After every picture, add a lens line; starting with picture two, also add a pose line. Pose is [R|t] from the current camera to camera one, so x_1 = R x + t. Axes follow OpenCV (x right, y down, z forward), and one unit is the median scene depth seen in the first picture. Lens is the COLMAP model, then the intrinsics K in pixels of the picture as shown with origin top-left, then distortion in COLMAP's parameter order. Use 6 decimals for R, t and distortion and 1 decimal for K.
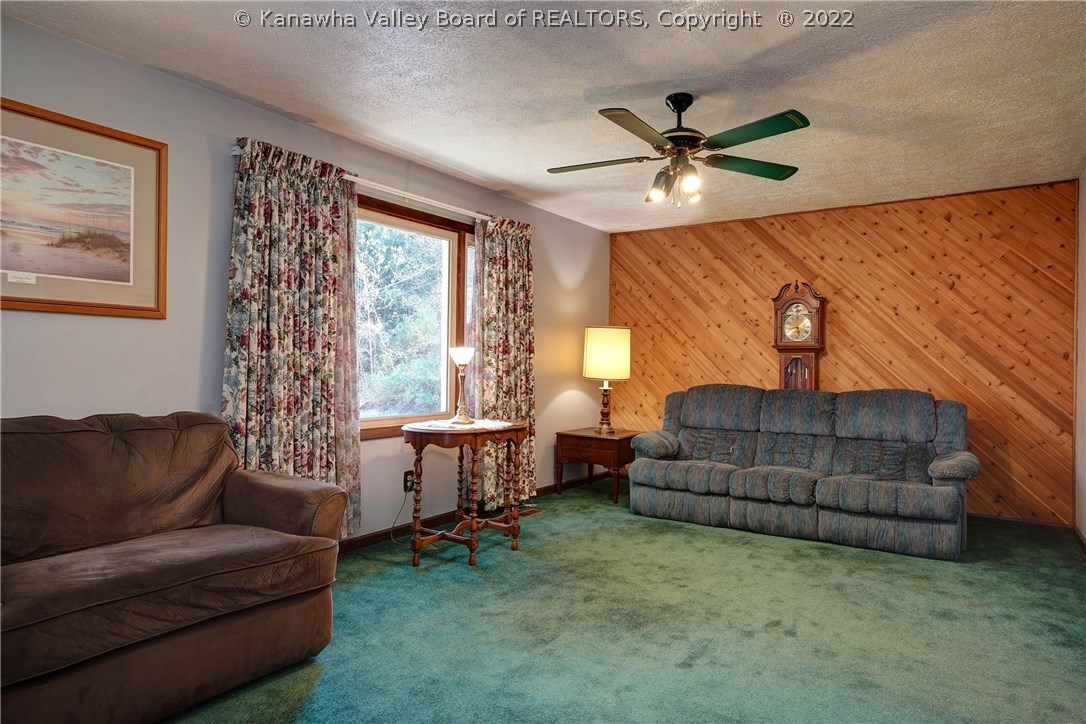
lens RADIAL K [[628.6, 0, 547.9], [0, 628.6, 364.4], [0, 0, 1]] dist [-0.049315, 0.032788]
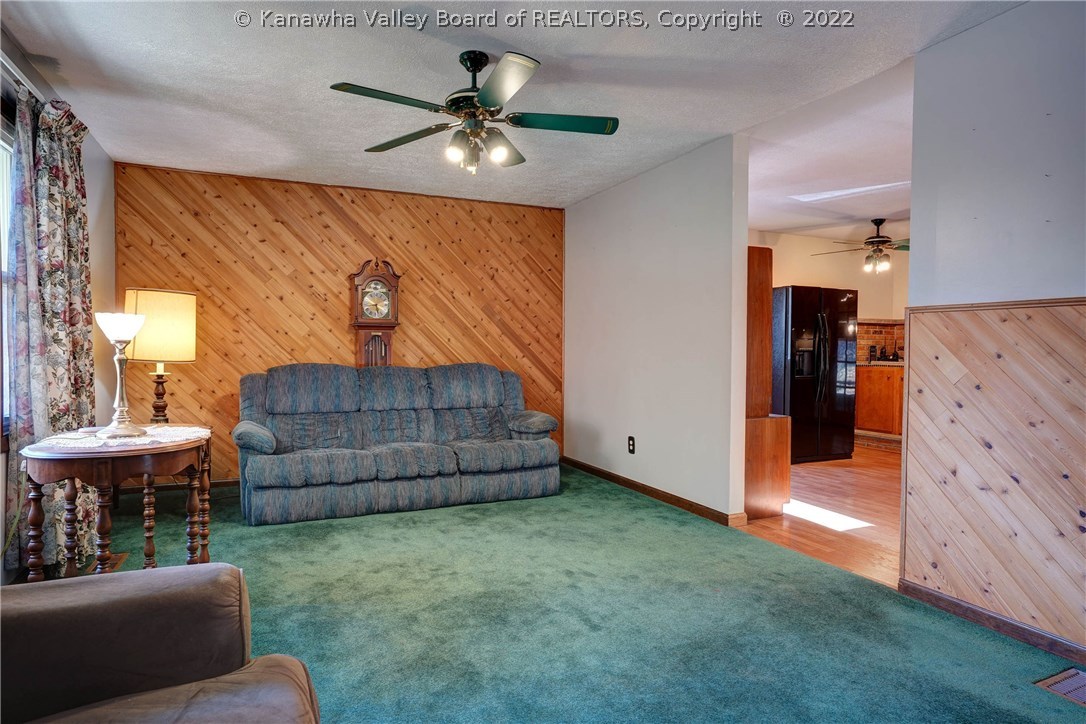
lens RADIAL K [[628.6, 0, 547.9], [0, 628.6, 364.4], [0, 0, 1]] dist [-0.049315, 0.032788]
pose [[0.518845, -0.029502, 0.854359, -0.358665], [-0.000600, 0.999392, 0.034875, 0.001590], [-0.854868, -0.018607, 0.518512, 0.270040]]
